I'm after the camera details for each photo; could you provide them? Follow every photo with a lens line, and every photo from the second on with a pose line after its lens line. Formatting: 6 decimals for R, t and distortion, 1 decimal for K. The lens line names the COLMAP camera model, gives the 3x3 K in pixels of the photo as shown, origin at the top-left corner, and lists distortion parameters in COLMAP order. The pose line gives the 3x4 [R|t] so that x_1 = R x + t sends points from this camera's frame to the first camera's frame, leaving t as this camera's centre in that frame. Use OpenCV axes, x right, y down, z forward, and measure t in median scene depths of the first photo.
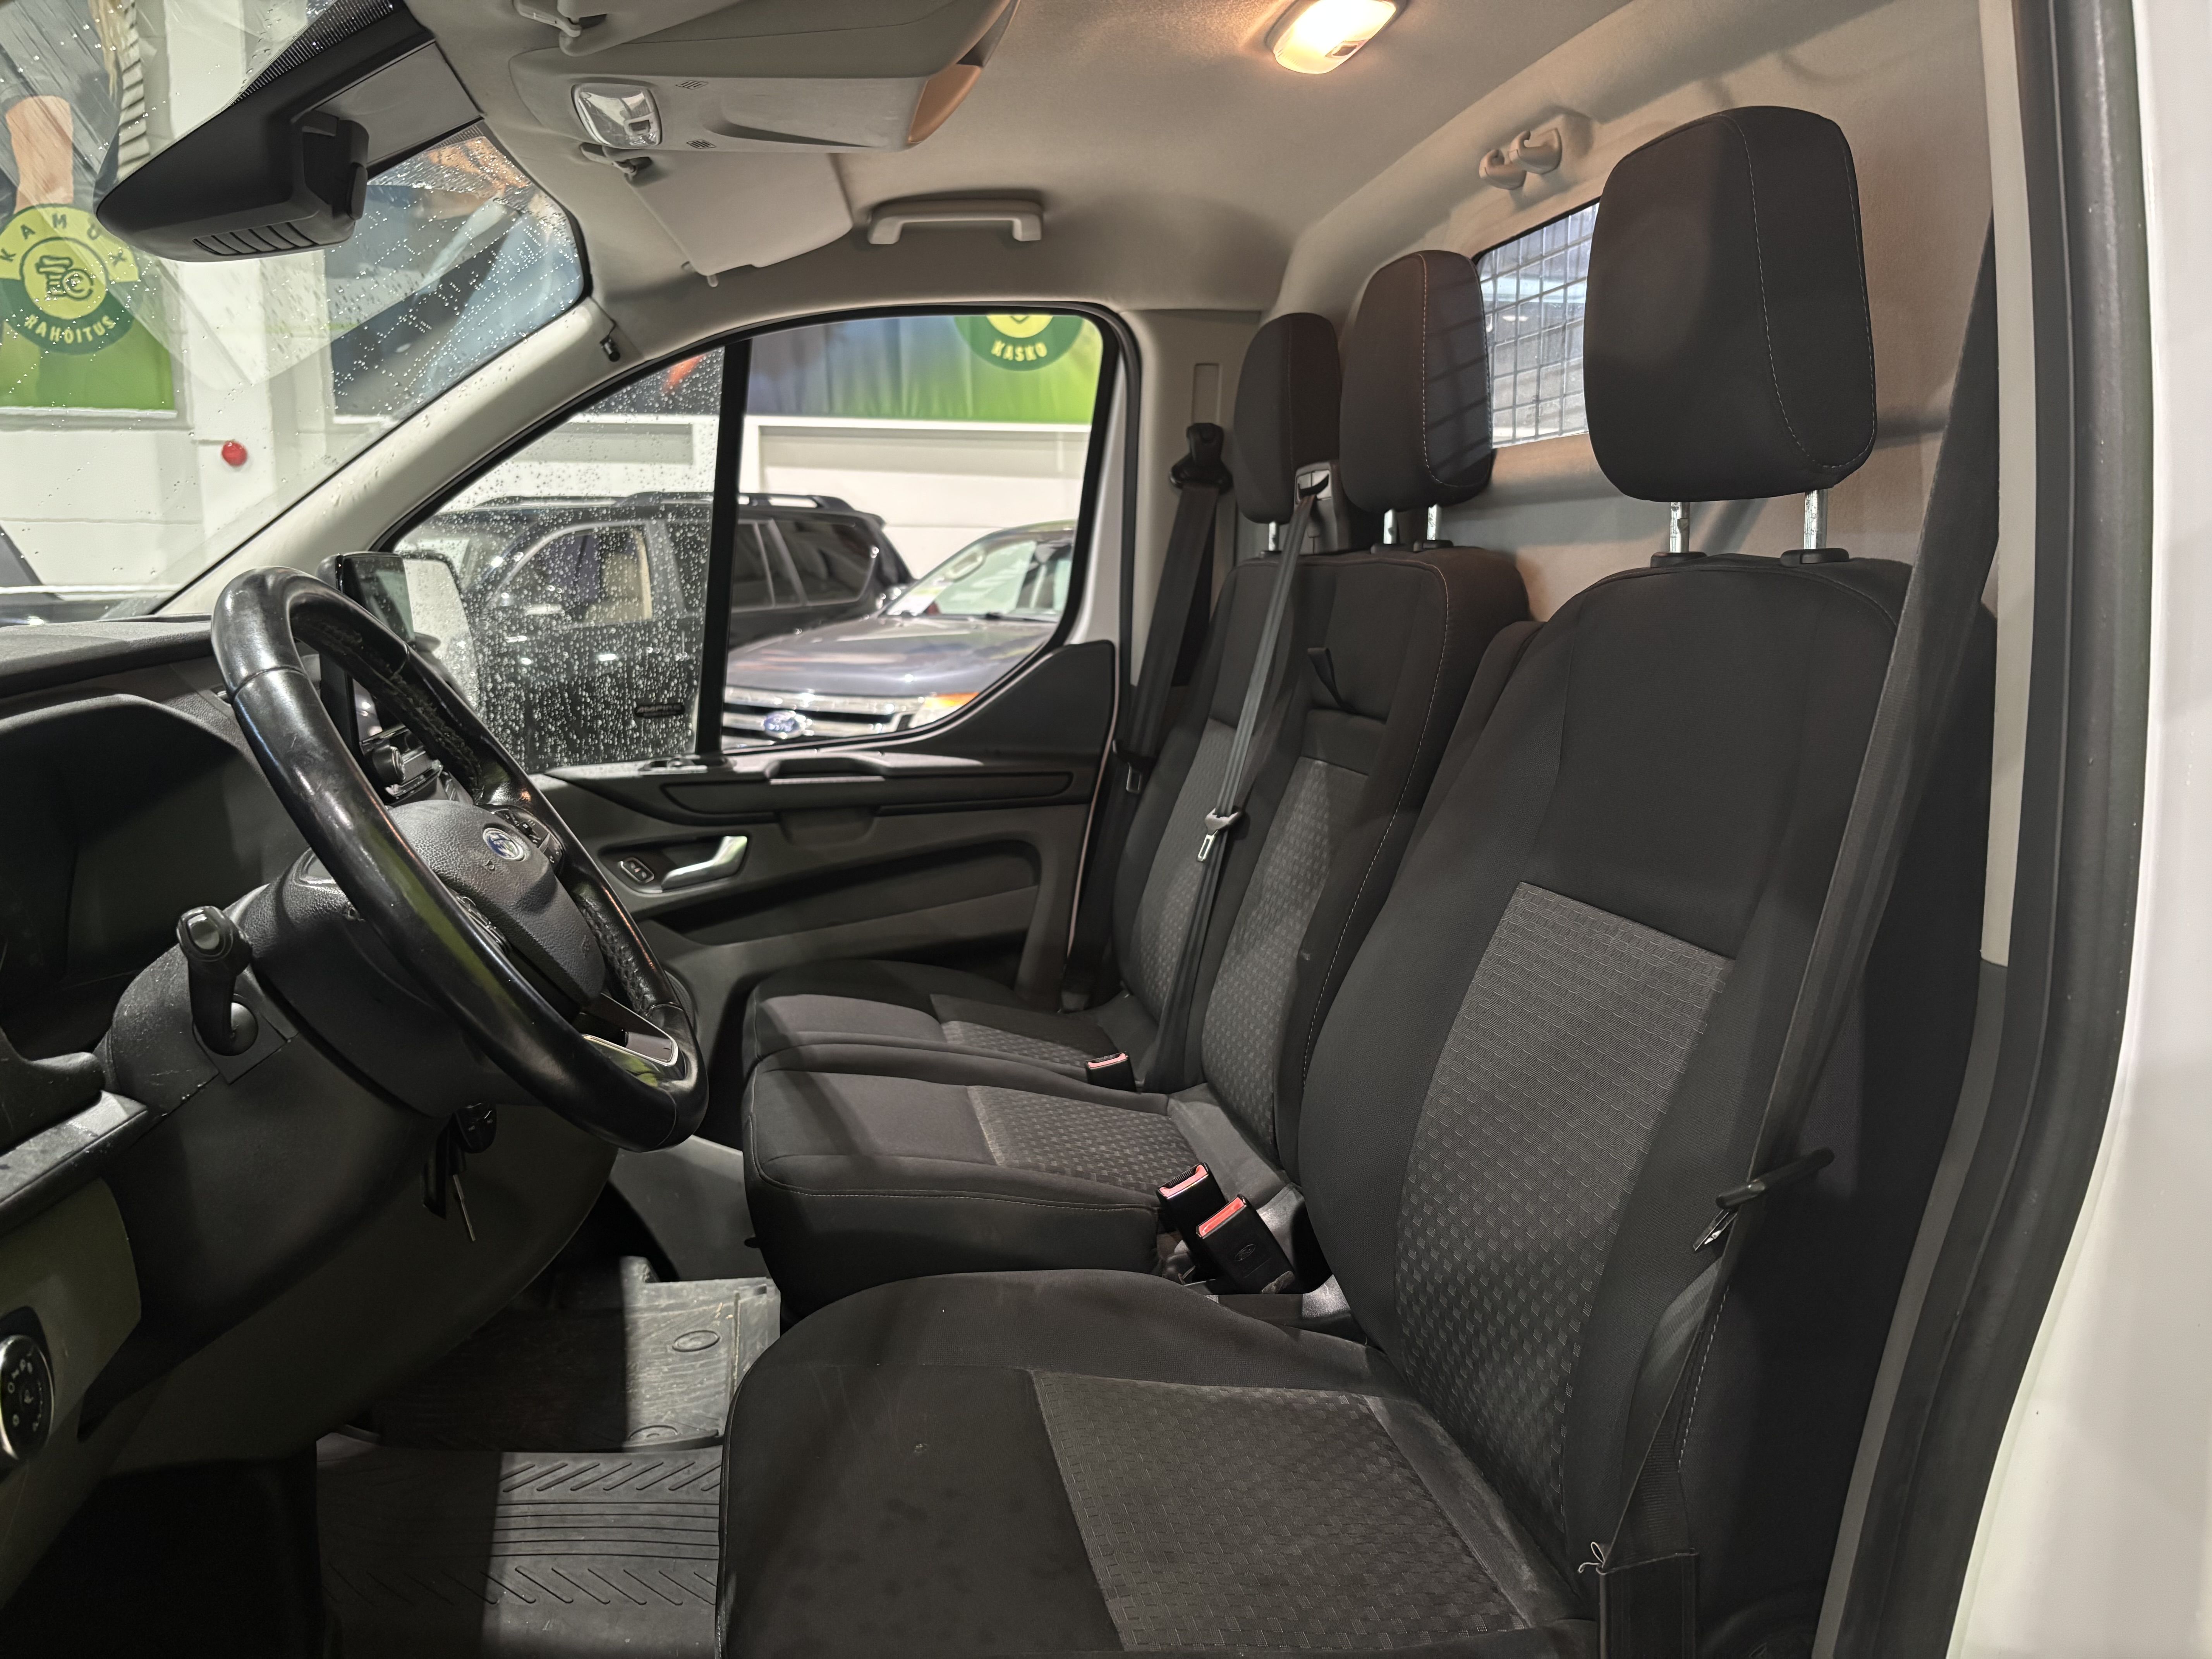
lens RADIAL K [[1724.0, 0, 1140.3], [0, 1724.0, 830.6], [0, 0, 1]] dist [0.003206, -0.006824]
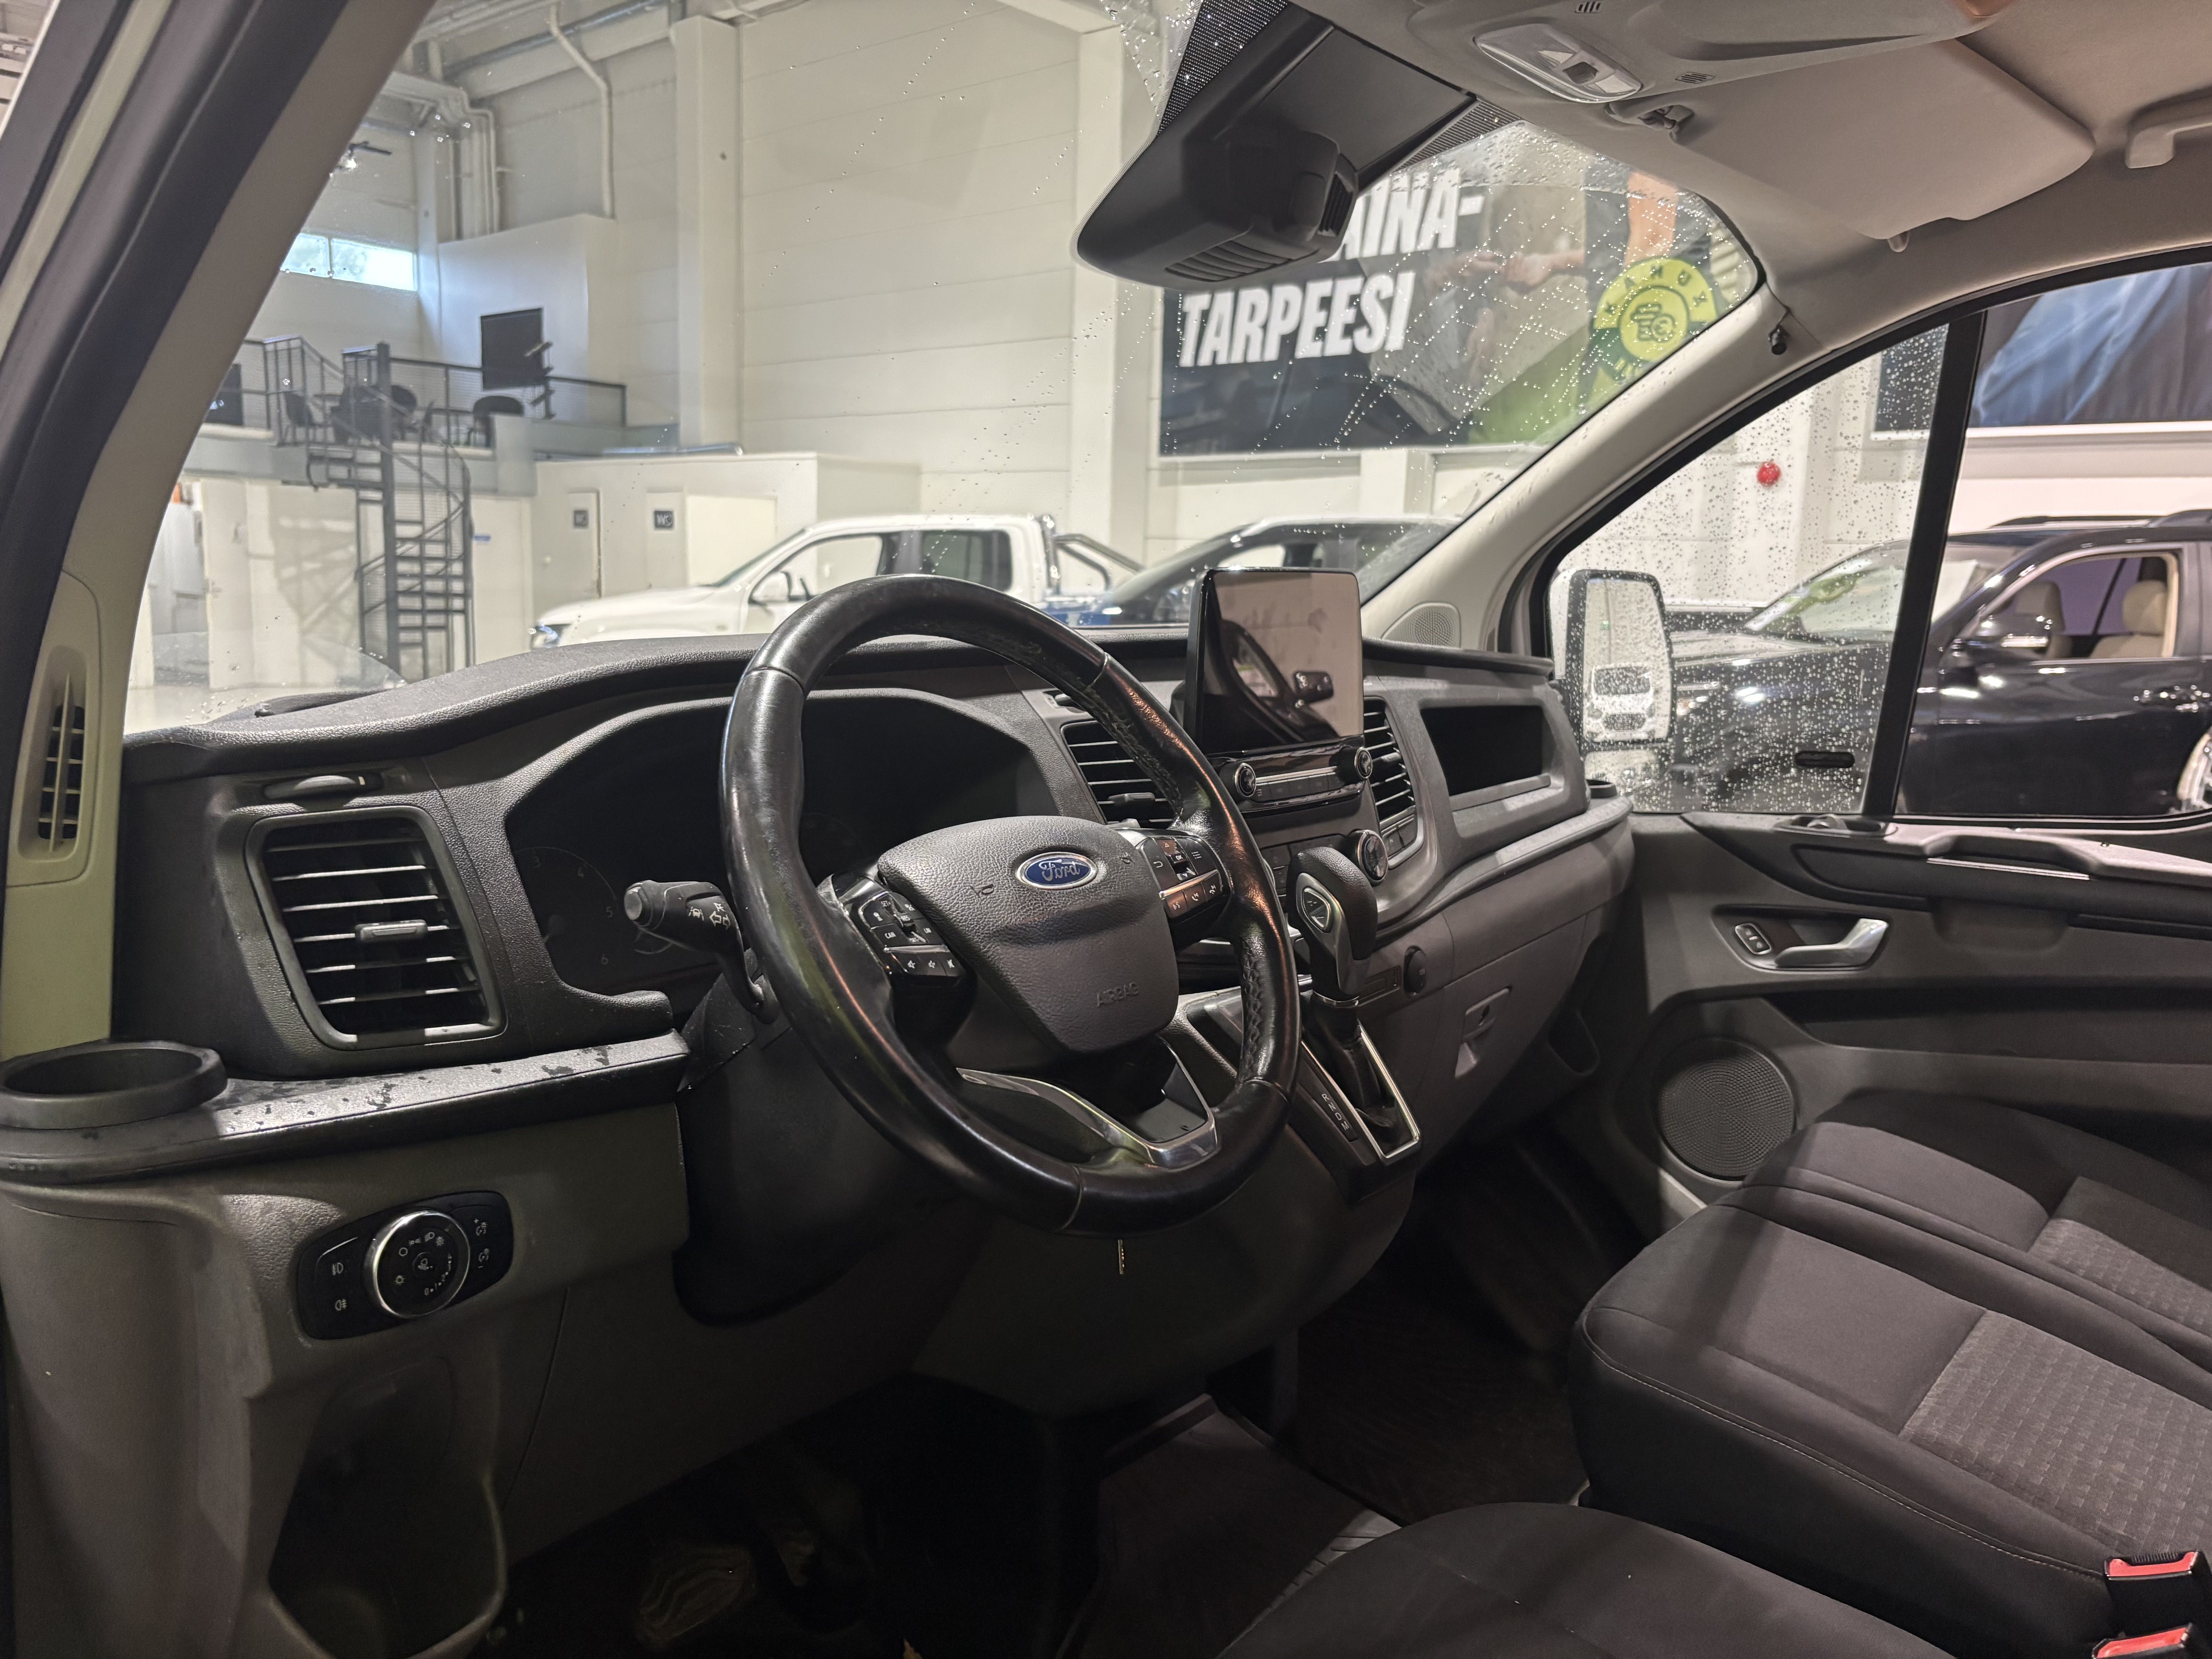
lens RADIAL K [[1724.0, 0, 1140.3], [0, 1724.0, 830.6], [0, 0, 1]] dist [0.003206, -0.006824]
pose [[0.618748, 0.130470, -0.774679, 0.182135], [-0.140982, 0.988545, 0.053884, -0.033837], [0.772835, 0.075875, 0.630054, 0.205026]]
